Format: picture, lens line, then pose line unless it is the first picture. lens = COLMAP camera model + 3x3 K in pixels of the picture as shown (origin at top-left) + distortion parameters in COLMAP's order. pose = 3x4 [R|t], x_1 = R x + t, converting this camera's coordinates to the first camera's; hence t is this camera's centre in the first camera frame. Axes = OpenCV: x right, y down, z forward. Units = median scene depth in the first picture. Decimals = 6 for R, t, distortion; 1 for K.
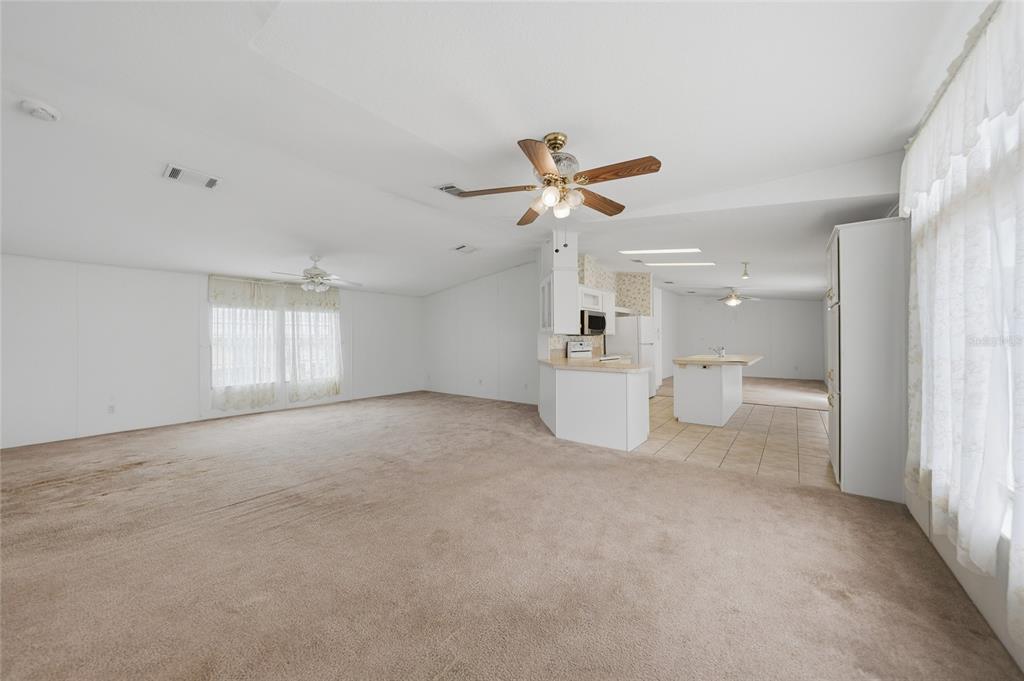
lens RADIAL K [[369.6, 0, 512.7], [0, 369.6, 335.3], [0, 0, 1]] dist [-0.022999, 0.006456]
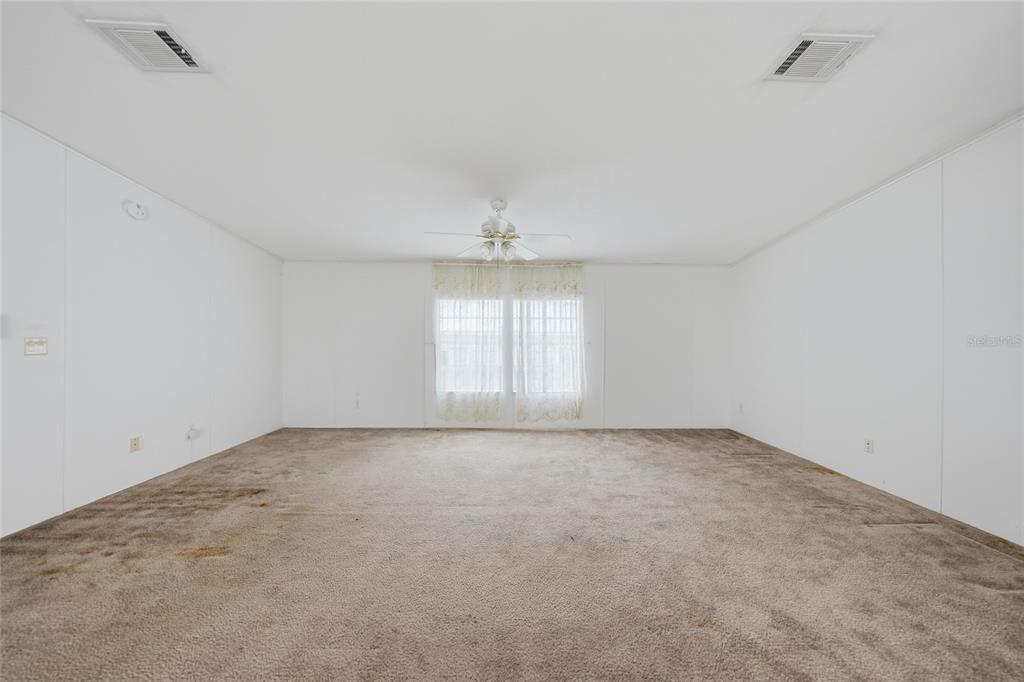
lens RADIAL K [[369.6, 0, 512.7], [0, 369.6, 335.8], [0, 0, 1]] dist [-0.022999, 0.006456]
pose [[0.650004, 0.009072, -0.759876, -0.040412], [-0.006141, 0.999959, 0.006686, 0.003733], [0.759906, 0.000321, 0.650033, 0.503784]]
